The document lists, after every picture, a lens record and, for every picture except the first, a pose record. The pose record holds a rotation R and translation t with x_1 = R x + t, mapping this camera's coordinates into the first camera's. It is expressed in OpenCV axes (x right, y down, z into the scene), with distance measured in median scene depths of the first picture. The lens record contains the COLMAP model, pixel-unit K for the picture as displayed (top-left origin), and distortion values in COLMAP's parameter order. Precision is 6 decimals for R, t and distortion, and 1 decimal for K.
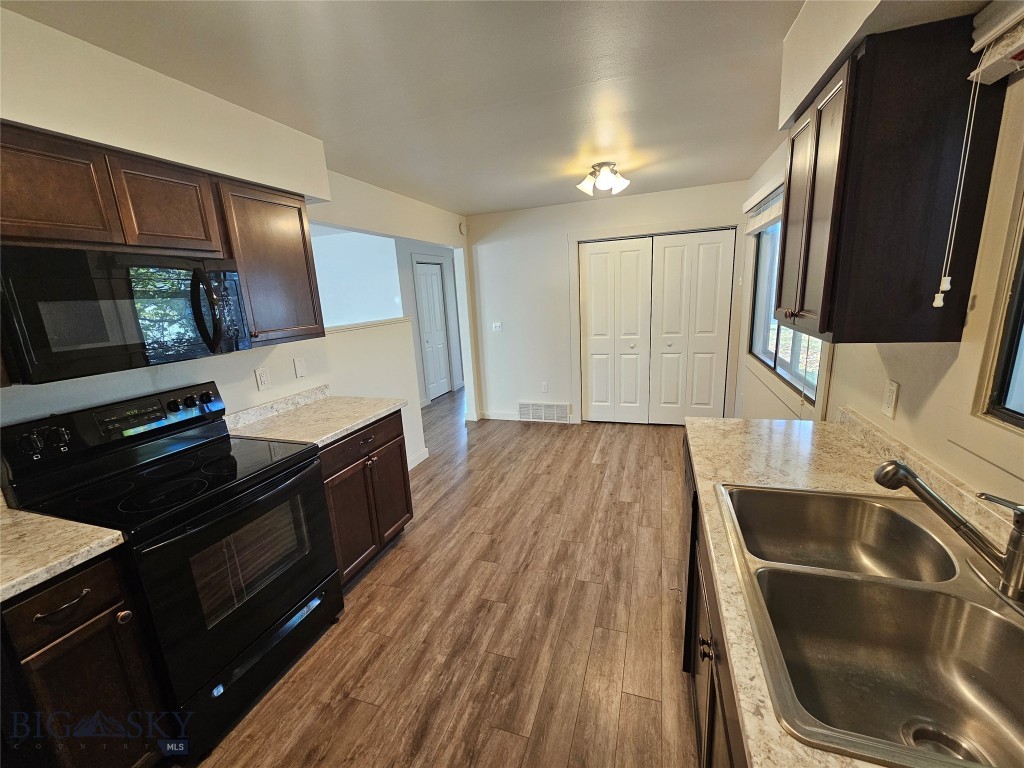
lens RADIAL K [[420.1, 0, 510.9], [0, 420.1, 385.4], [0, 0, 1]] dist [-0.006920, 0.003443]
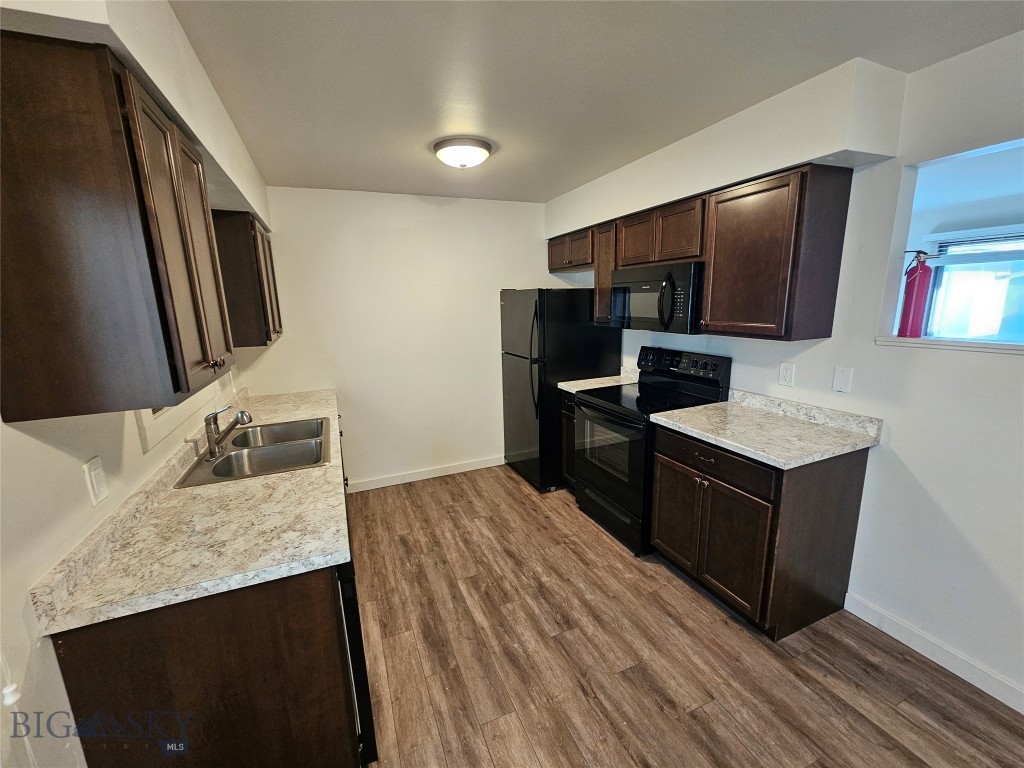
lens RADIAL K [[420.1, 0, 511.0], [0, 420.1, 384.8], [0, 0, 1]] dist [-0.006920, 0.003443]
pose [[-0.739891, 0.208424, -0.639626, 0.478134], [-0.078218, 0.917694, 0.389512, -0.313279], [0.668165, 0.338227, -0.662691, 1.219330]]
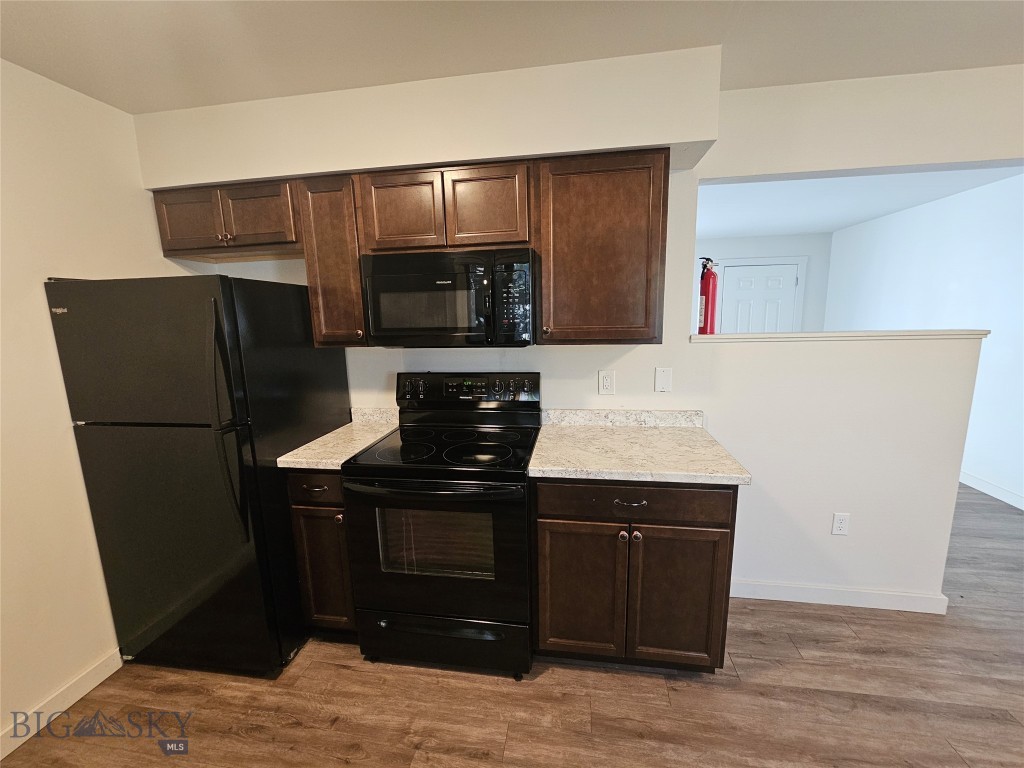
lens RADIAL K [[420.1, 0, 509.7], [0, 420.1, 385.6], [0, 0, 1]] dist [-0.006920, 0.003443]
pose [[0.172095, 0.218700, -0.960497, 0.221682], [-0.201125, 0.962306, 0.183076, -0.129628], [0.964330, 0.161673, 0.209594, 0.619798]]
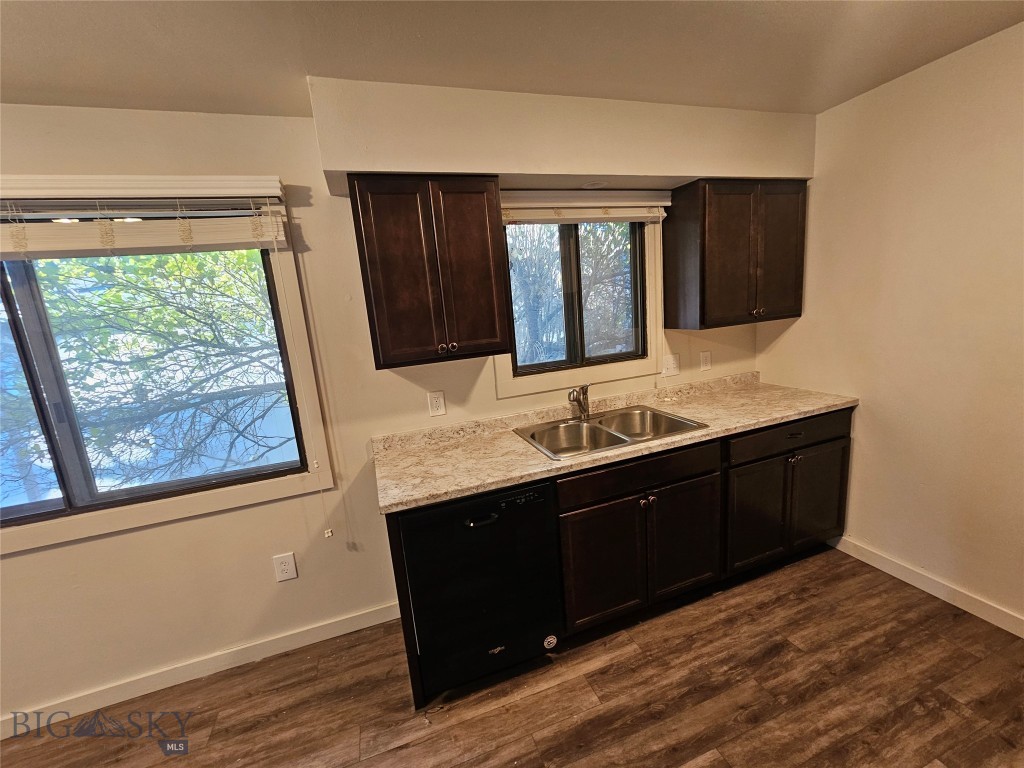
lens RADIAL K [[420.1, 0, 510.9], [0, 420.1, 389.7], [0, 0, 1]] dist [-0.006920, 0.003443]
pose [[-0.612516, -0.042221, 0.789330, -0.248040], [0.291085, 0.916353, 0.274896, -0.204641], [-0.734911, 0.398140, -0.548991, 0.965053]]
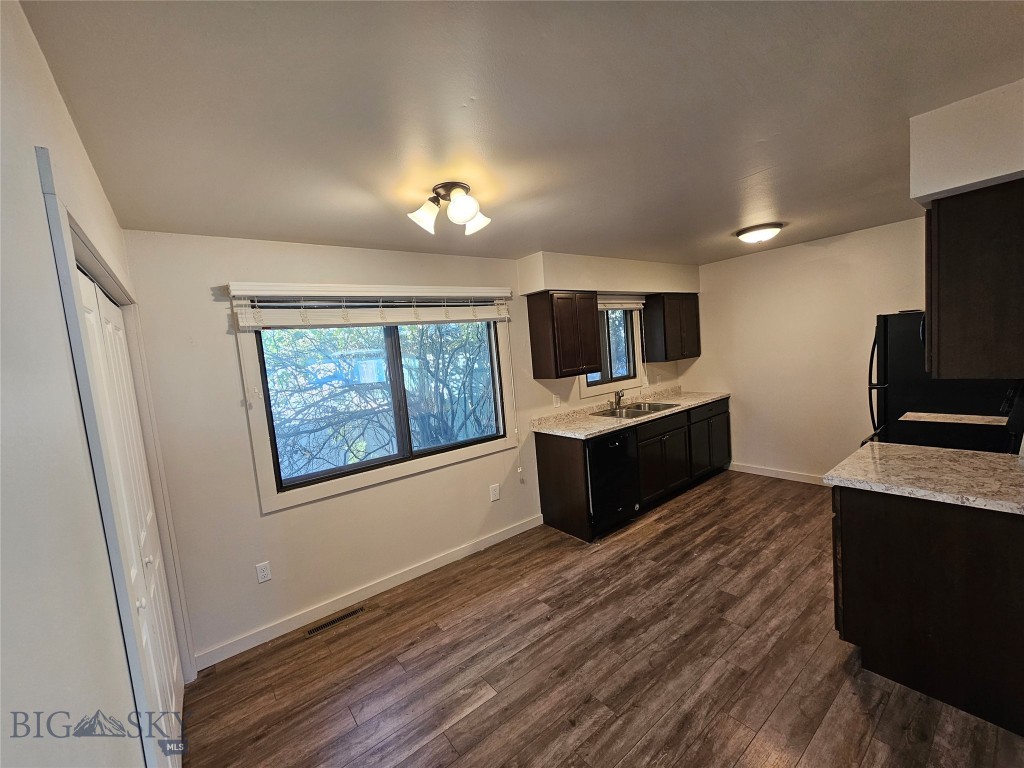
lens RADIAL K [[420.1, 0, 511.2], [0, 420.1, 383.6], [0, 0, 1]] dist [-0.006920, 0.003443]
pose [[-0.827549, 0.085180, 0.554894, -0.238713], [0.251877, 0.939690, 0.231390, -0.476832], [-0.501718, 0.331252, -0.799094, 2.010202]]
